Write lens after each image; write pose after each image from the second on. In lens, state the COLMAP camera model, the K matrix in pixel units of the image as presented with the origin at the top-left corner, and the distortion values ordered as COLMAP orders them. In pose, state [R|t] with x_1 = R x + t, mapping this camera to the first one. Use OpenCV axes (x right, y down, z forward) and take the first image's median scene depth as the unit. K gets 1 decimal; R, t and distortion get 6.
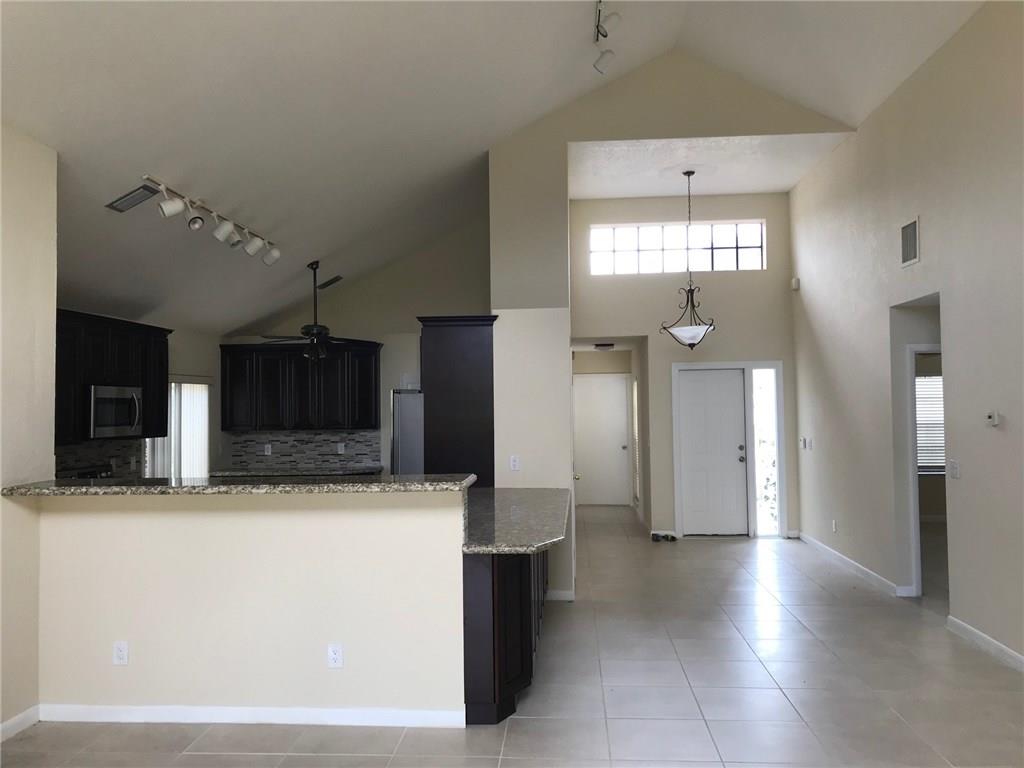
lens RADIAL K [[843.1, 0, 519.2], [0, 843.1, 381.5], [0, 0, 1]] dist [0.042080, -0.060371]
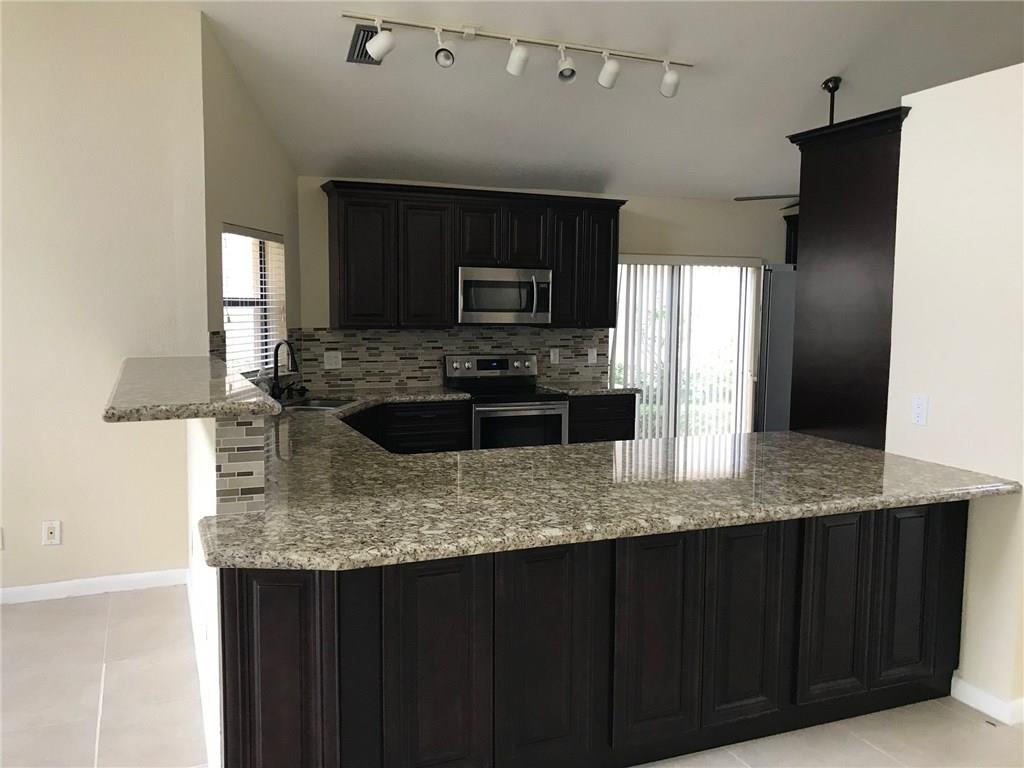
lens RADIAL K [[843.1, 0, 515.6], [0, 843.1, 385.8], [0, 0, 1]] dist [0.042080, -0.060371]
pose [[0.456048, 0.102748, -0.884004, 0.298079], [0.008168, 0.992788, 0.119606, 0.020236], [0.889918, -0.061767, 0.451920, 0.517422]]
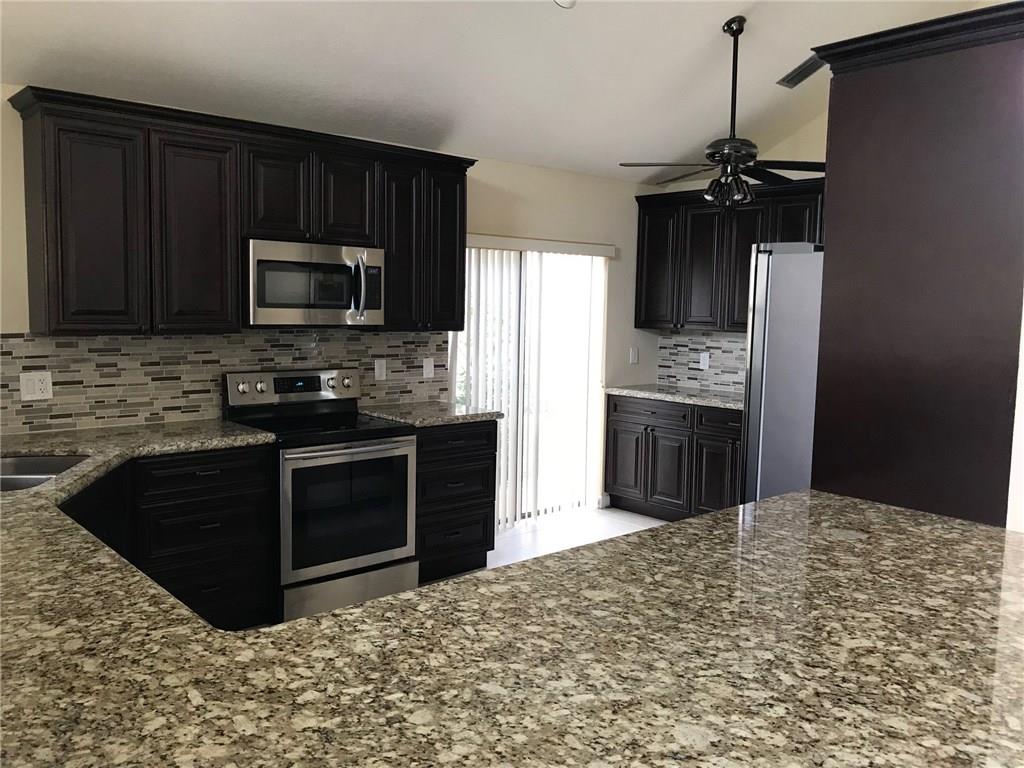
lens RADIAL K [[843.1, 0, 515.7], [0, 843.1, 376.0], [0, 0, 1]] dist [0.042080, -0.060371]
pose [[0.710510, 0.085598, -0.698461, 0.059967], [-0.007740, 0.993465, 0.113878, 0.026053], [0.703644, -0.075505, 0.706529, 0.572256]]
